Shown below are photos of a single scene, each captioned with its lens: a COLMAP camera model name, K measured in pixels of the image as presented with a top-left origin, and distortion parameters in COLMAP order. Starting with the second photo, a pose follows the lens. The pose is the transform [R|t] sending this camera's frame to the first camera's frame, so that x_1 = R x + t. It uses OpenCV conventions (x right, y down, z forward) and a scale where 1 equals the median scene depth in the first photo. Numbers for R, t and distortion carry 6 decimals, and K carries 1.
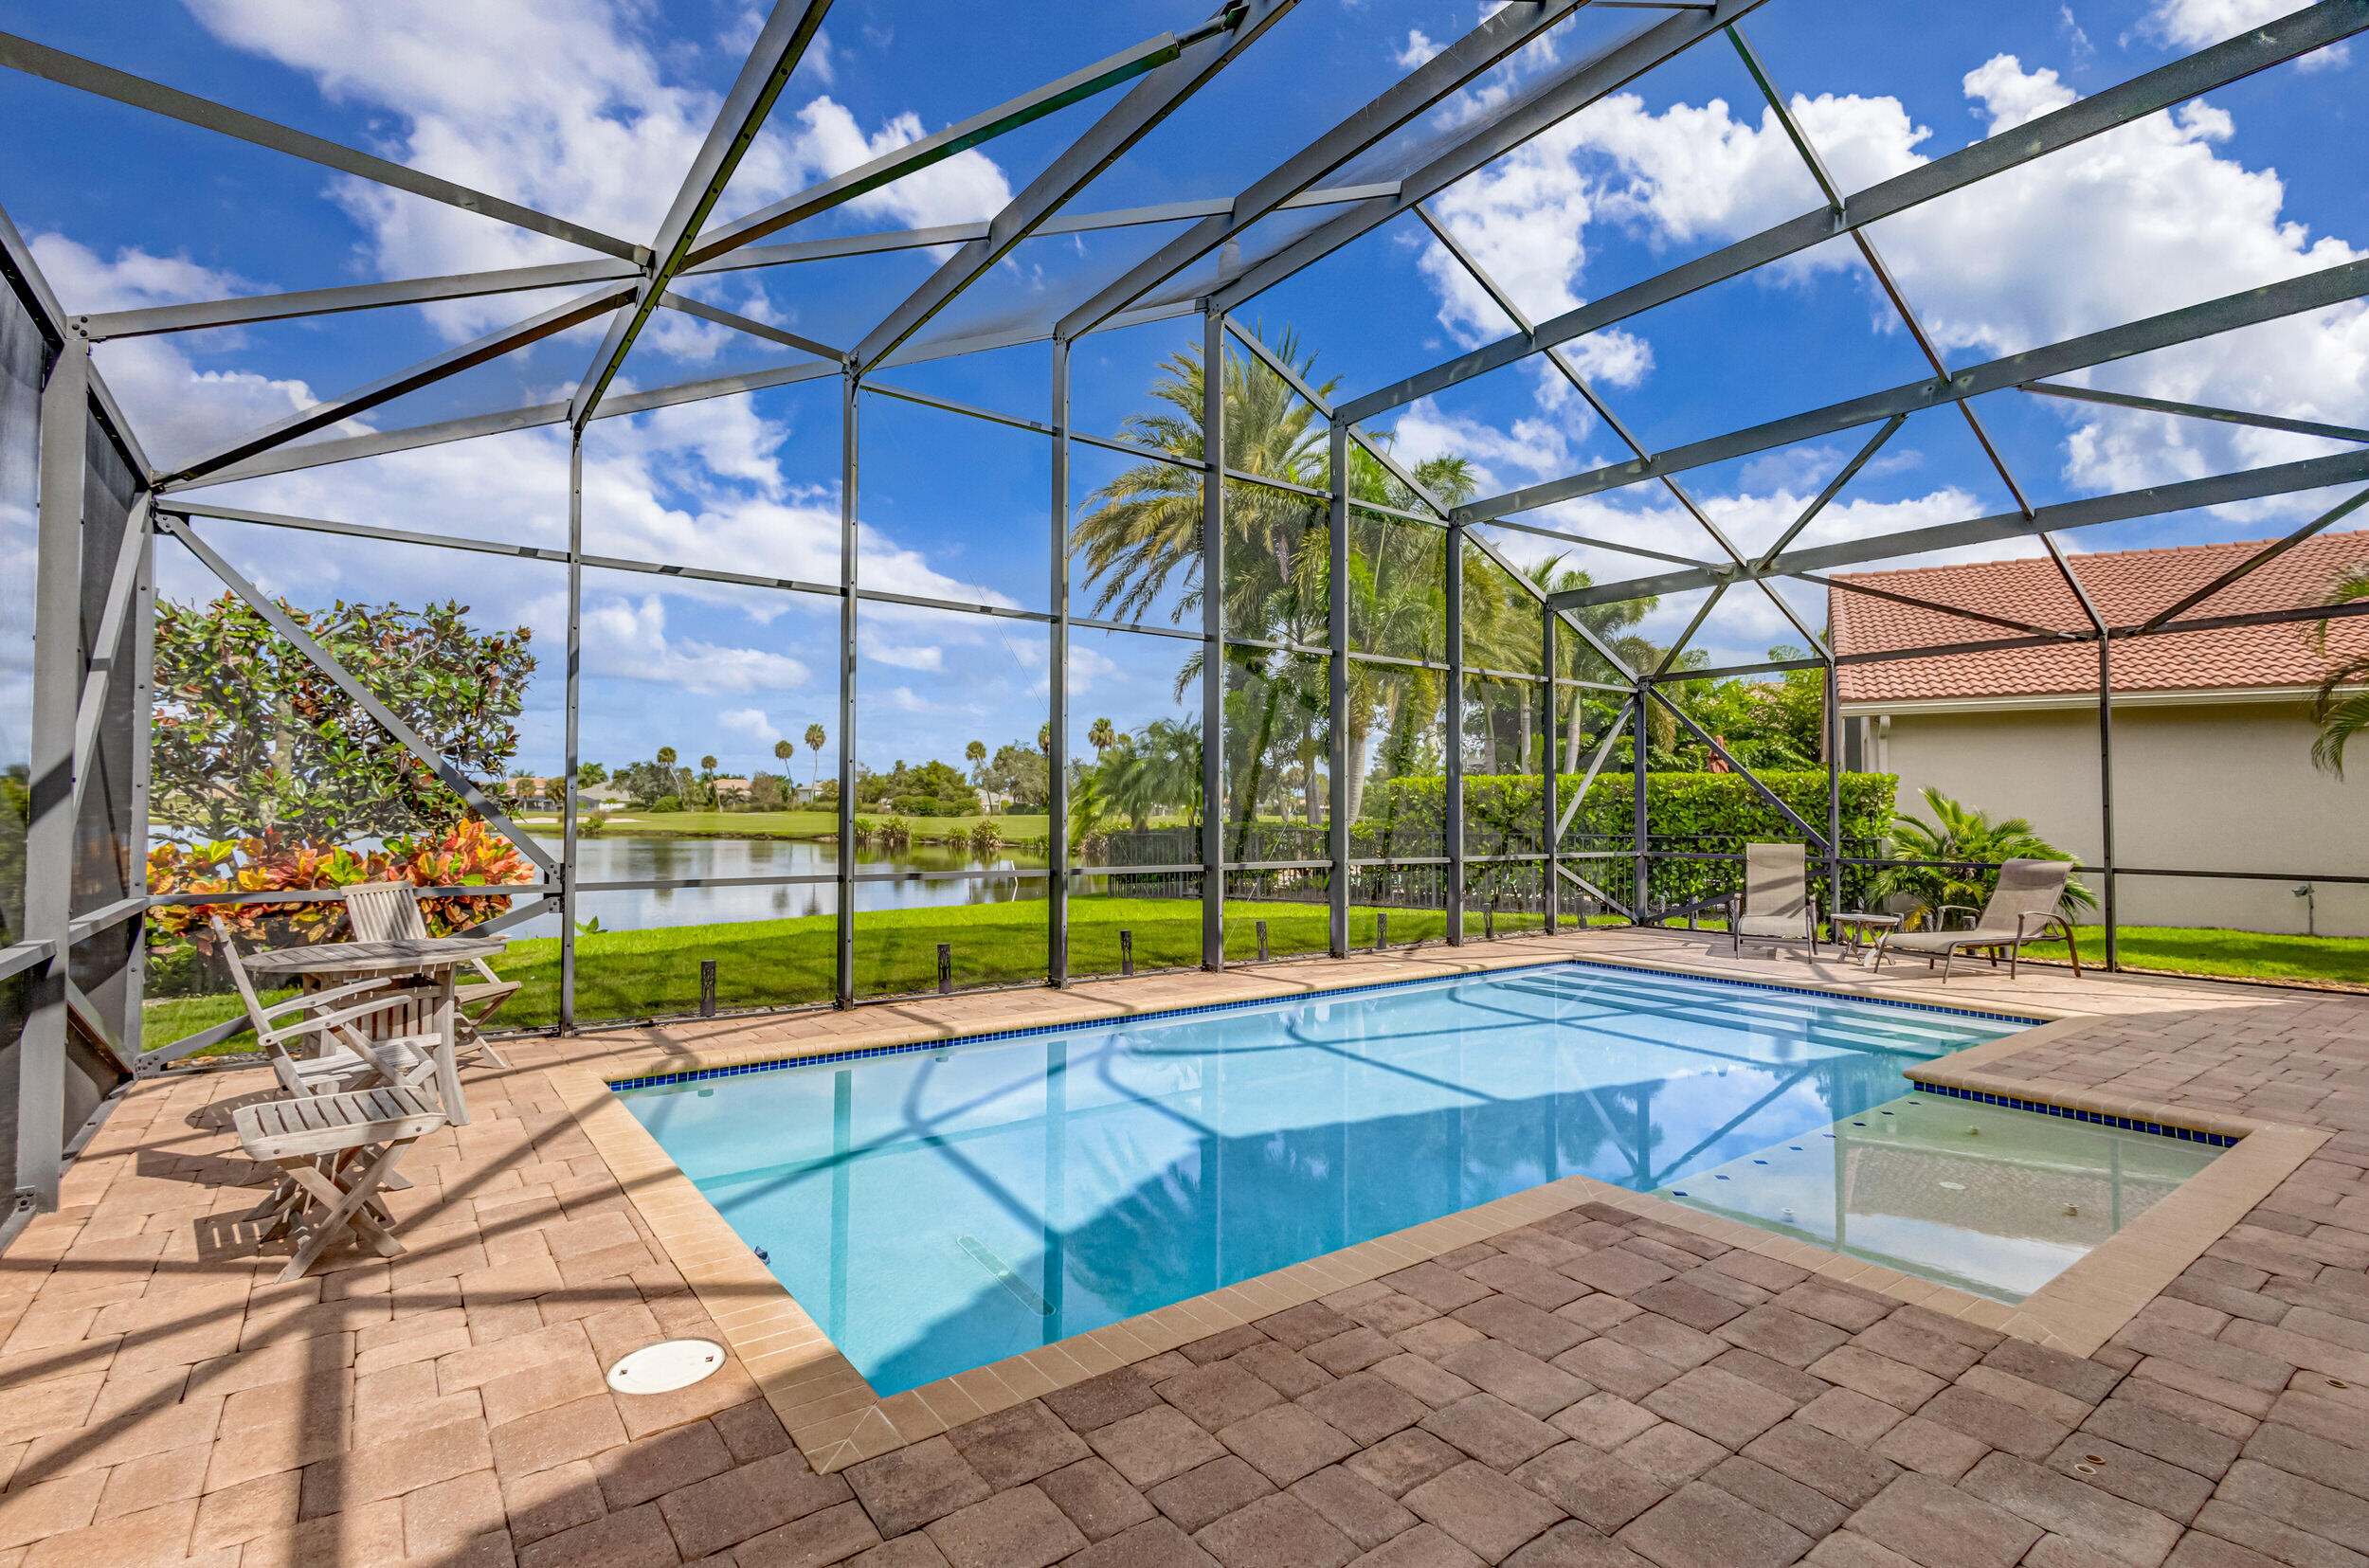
lens RADIAL K [[1096.8, 0, 1203.4], [0, 1096.8, 780.0], [0, 0, 1]] dist [0.002073, 0.000266]
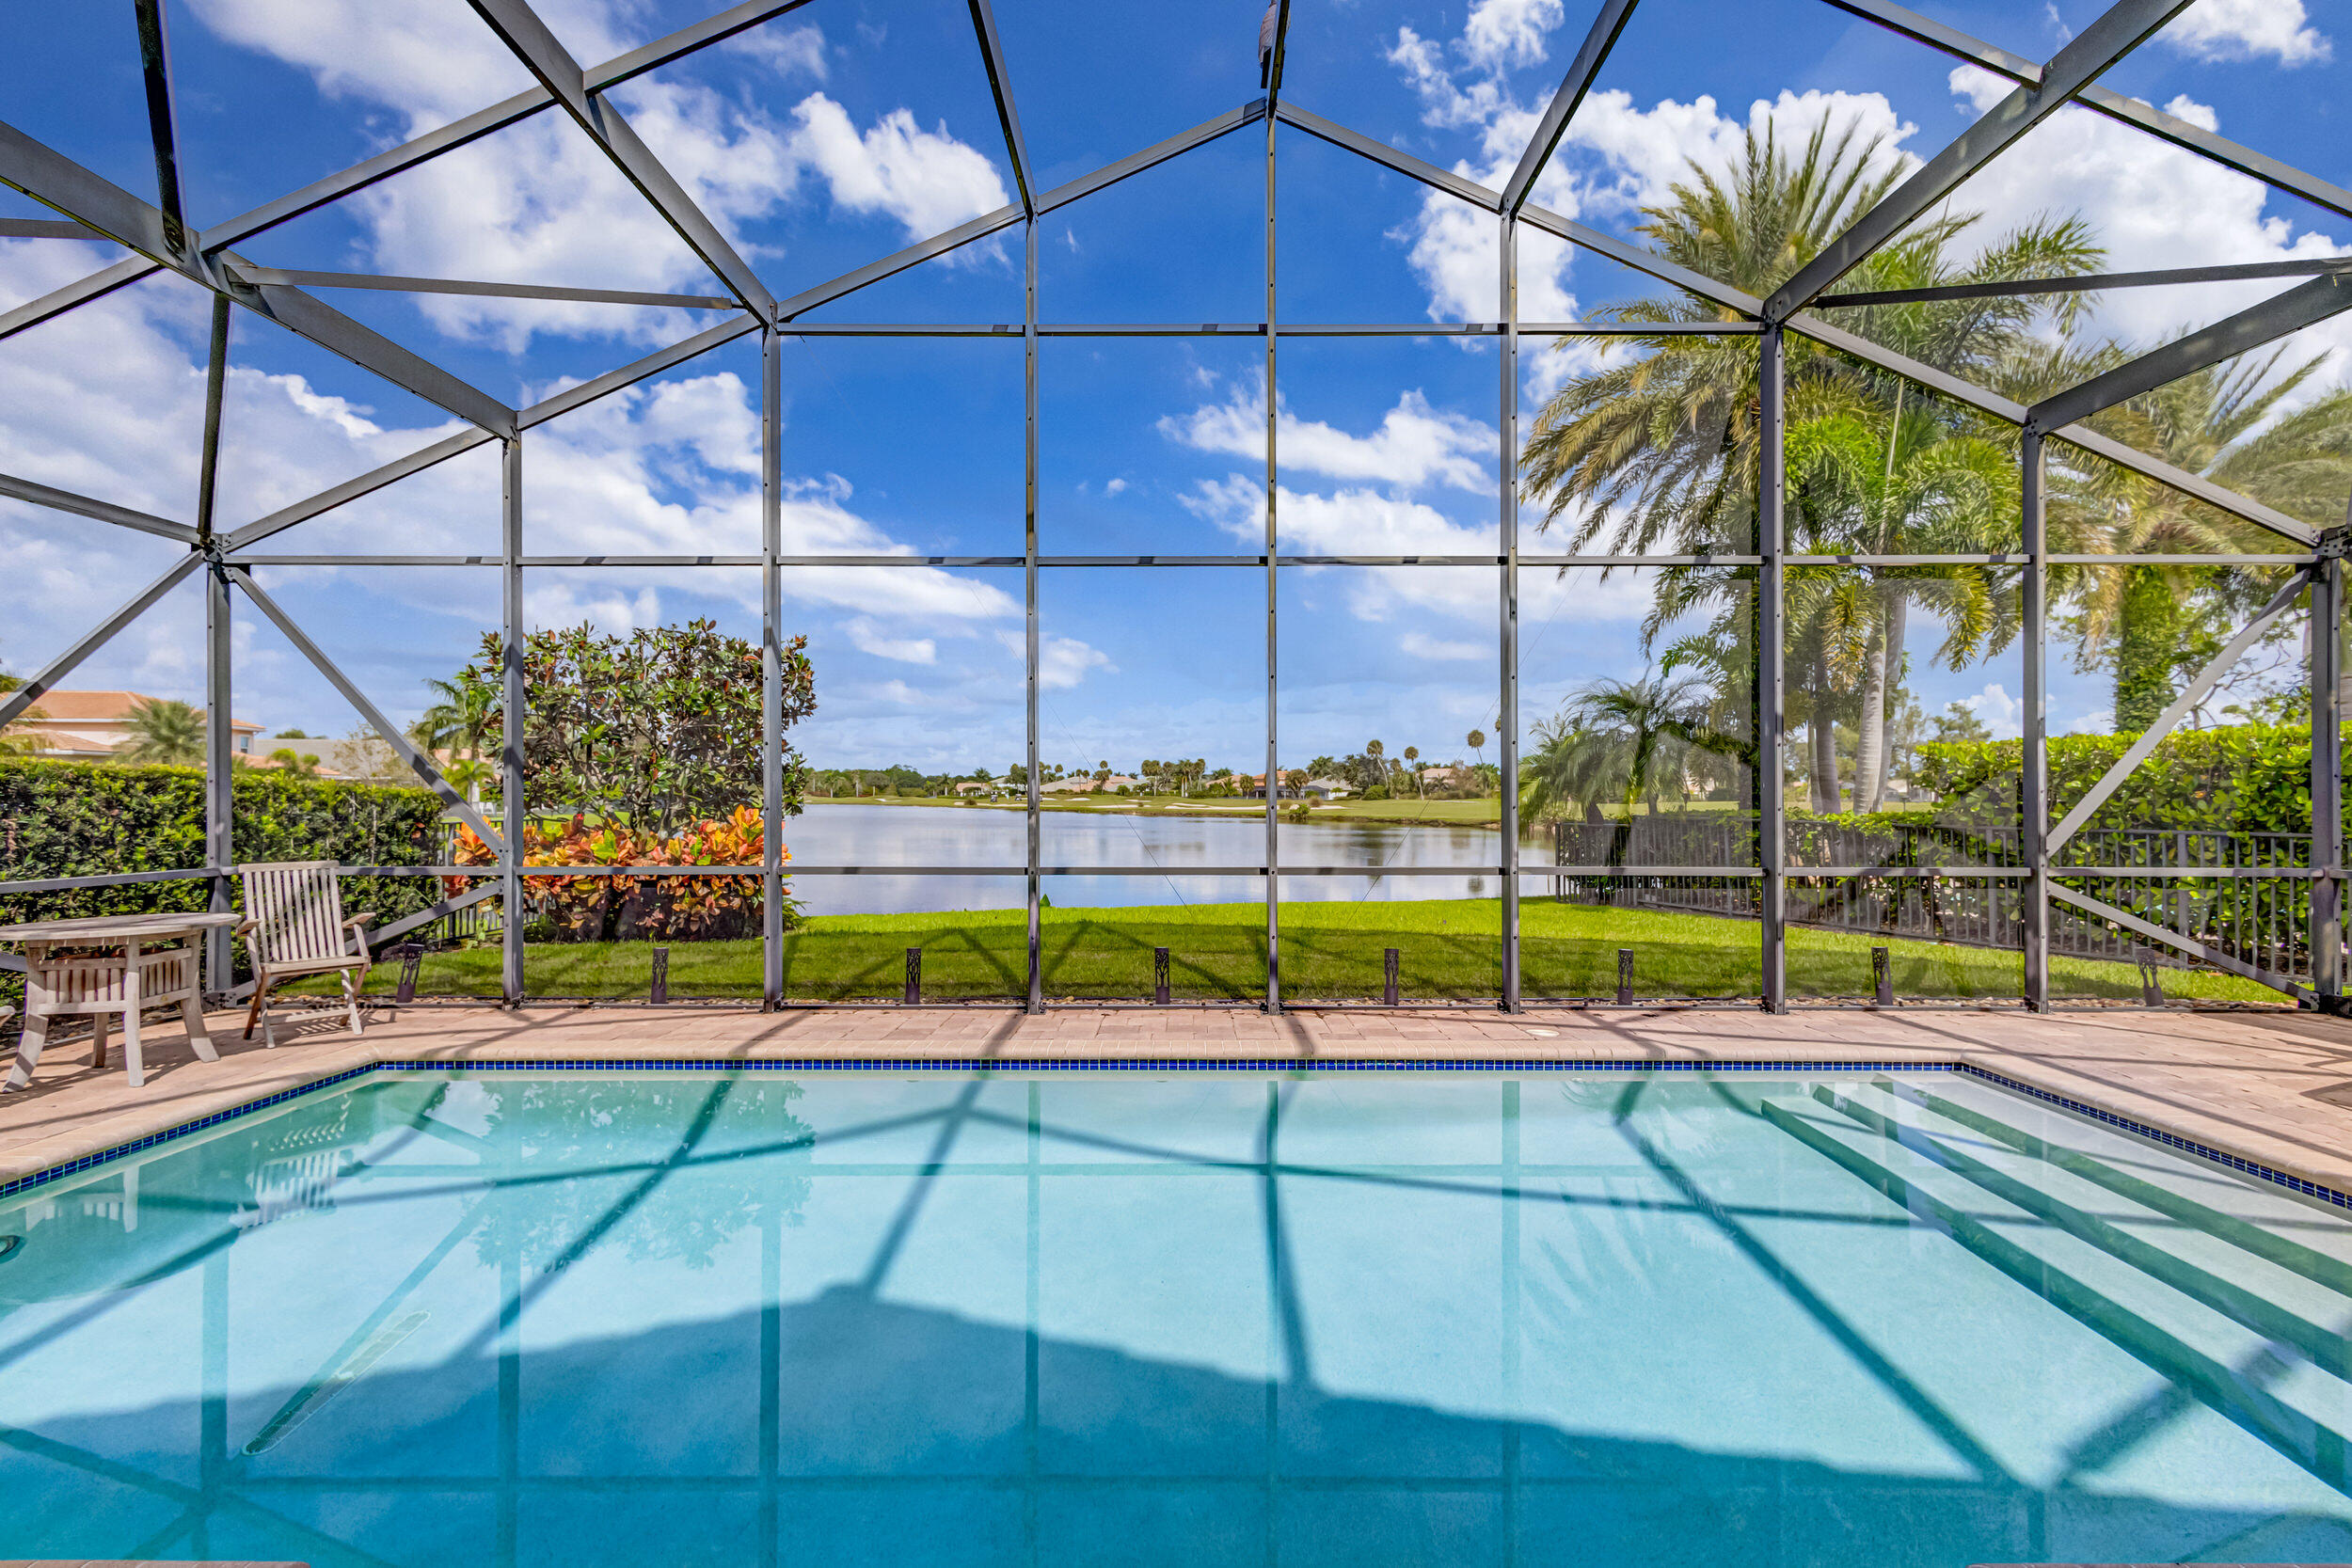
lens RADIAL K [[1097.4, 0, 1192.9], [0, 1097.4, 790.9], [0, 0, 1]] dist [0.009039, -0.000189]
pose [[0.798530, -0.008609, -0.601894, 0.333807], [0.021638, 0.999662, 0.014409, 0.010851], [0.601566, -0.024530, 0.798446, 0.307024]]
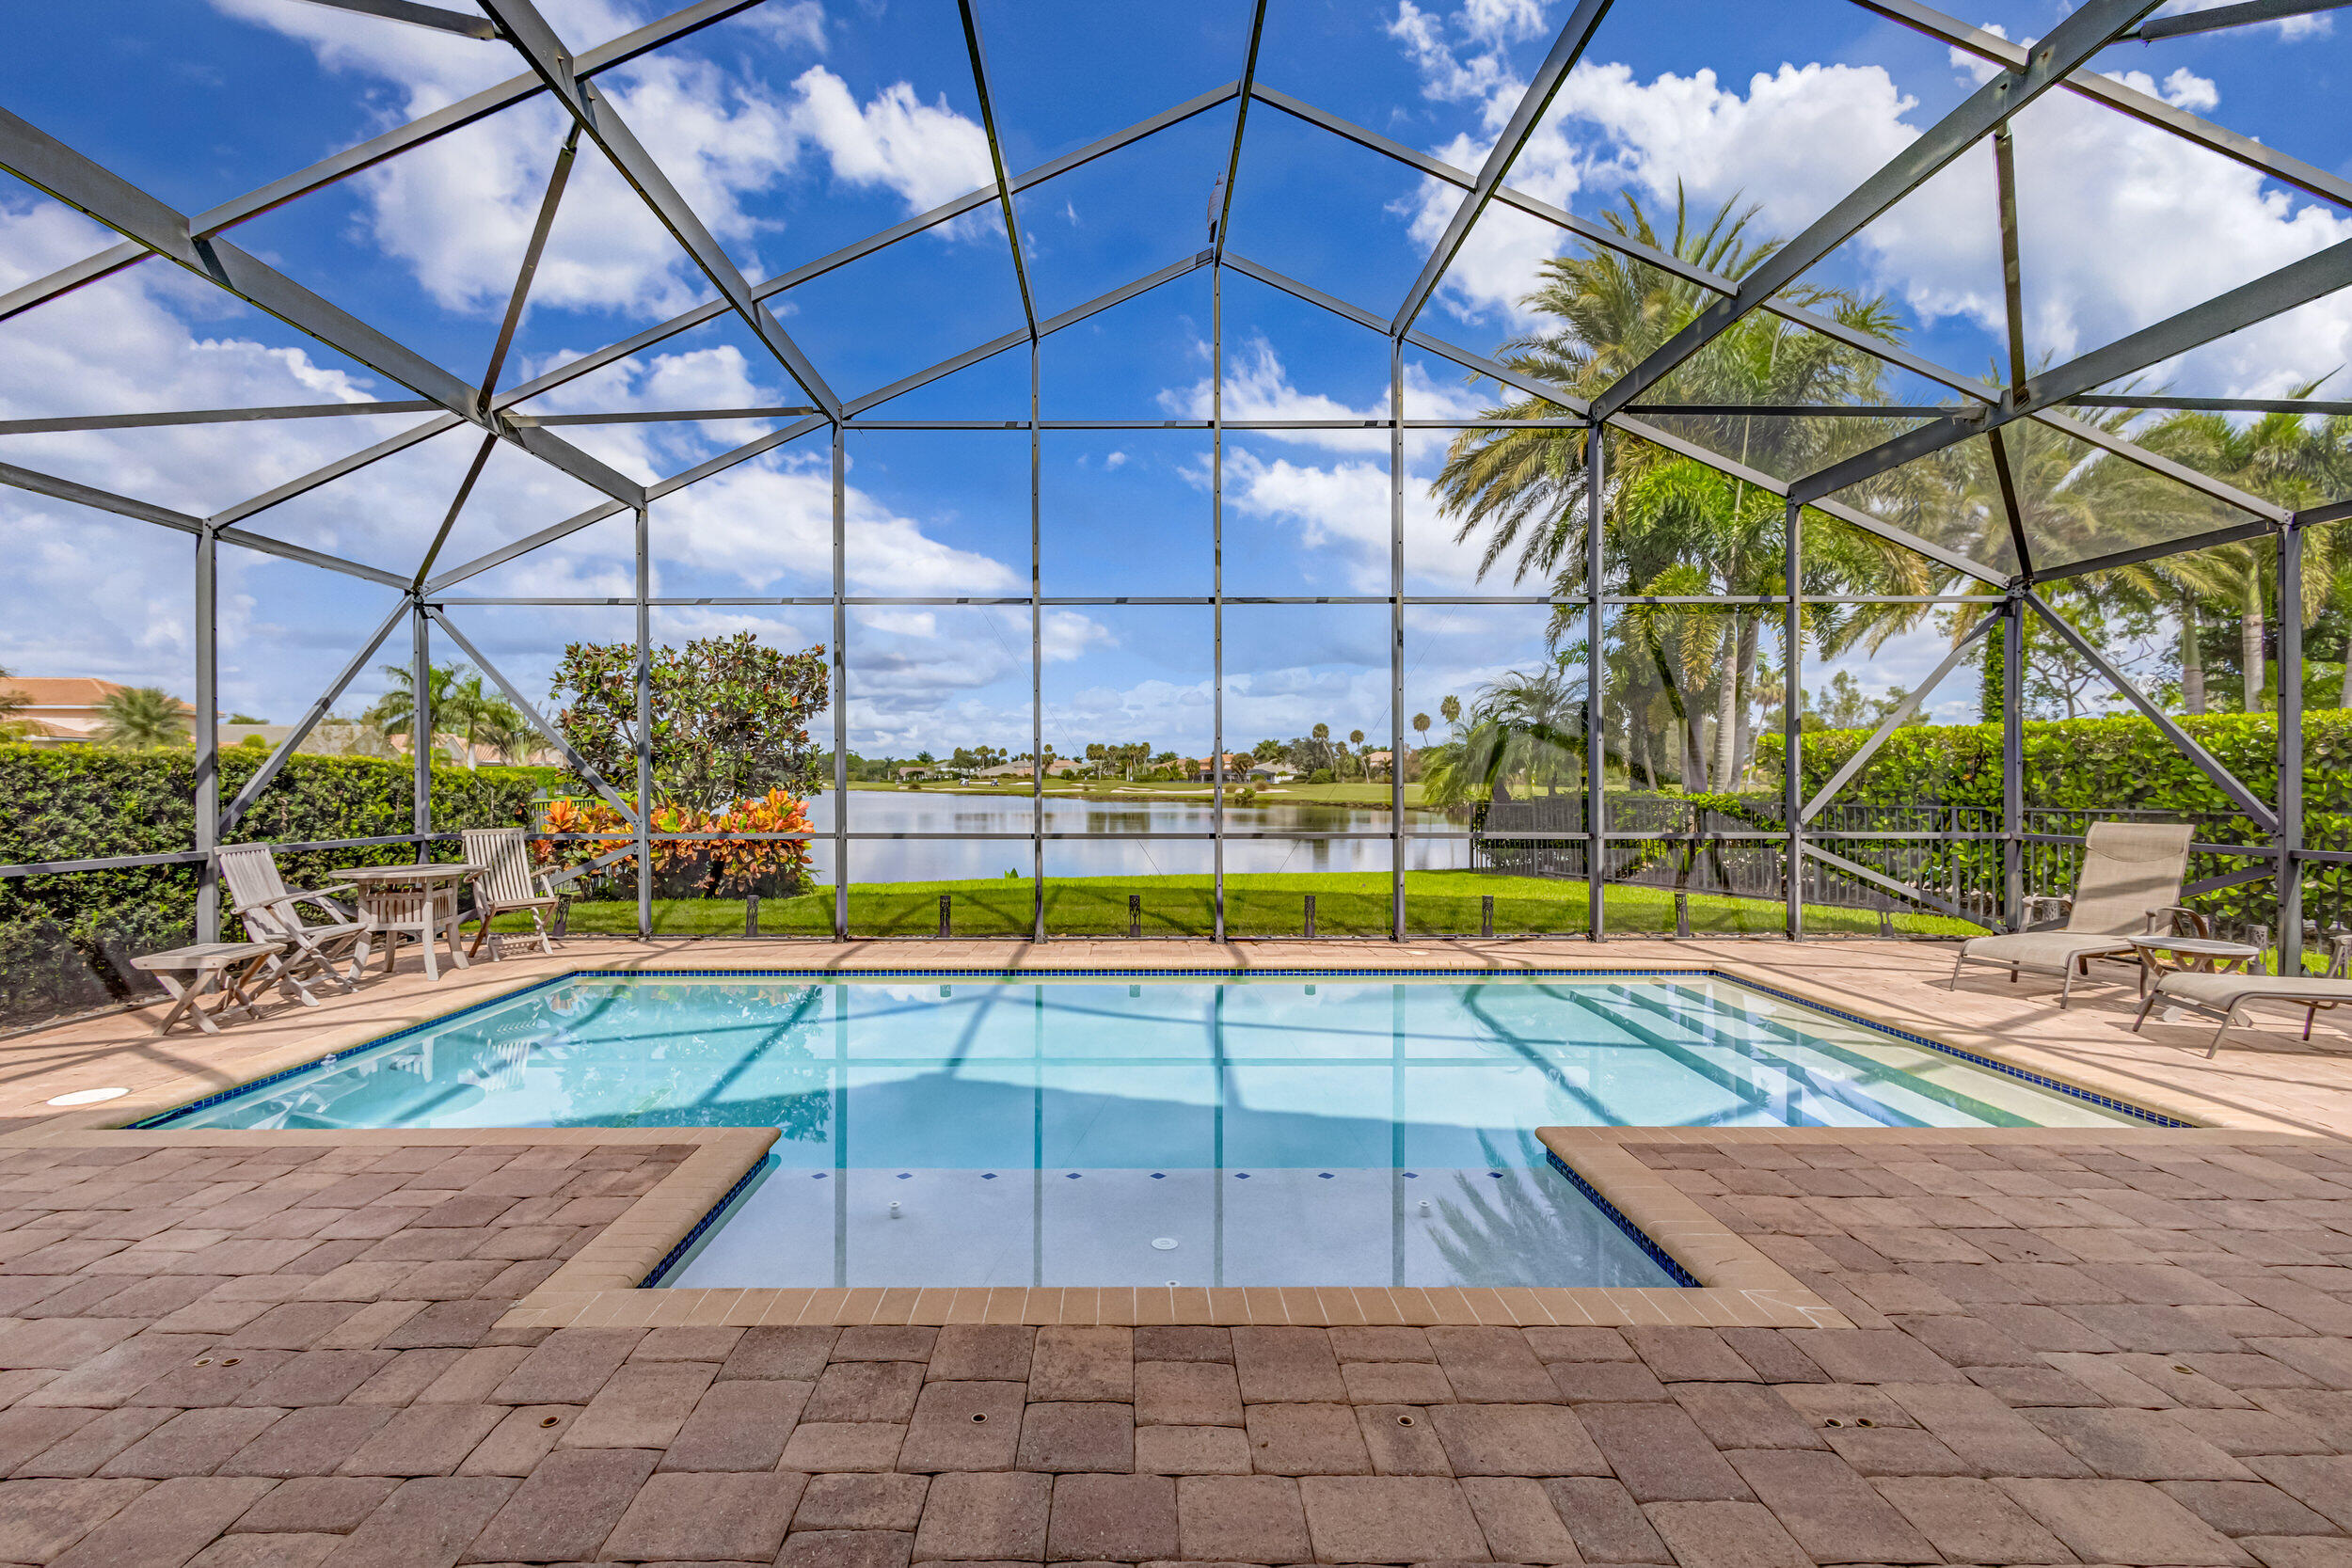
lens RADIAL K [[1114.7, 0, 1141.3], [0, 1114.7, 783.5], [0, 0, 1]] dist [0.012413, -0.000338]
pose [[0.800686, -0.005042, -0.599063, 0.445658], [0.022989, 0.999487, 0.022314, 0.007140], [0.598643, -0.031638, 0.800391, 0.133099]]
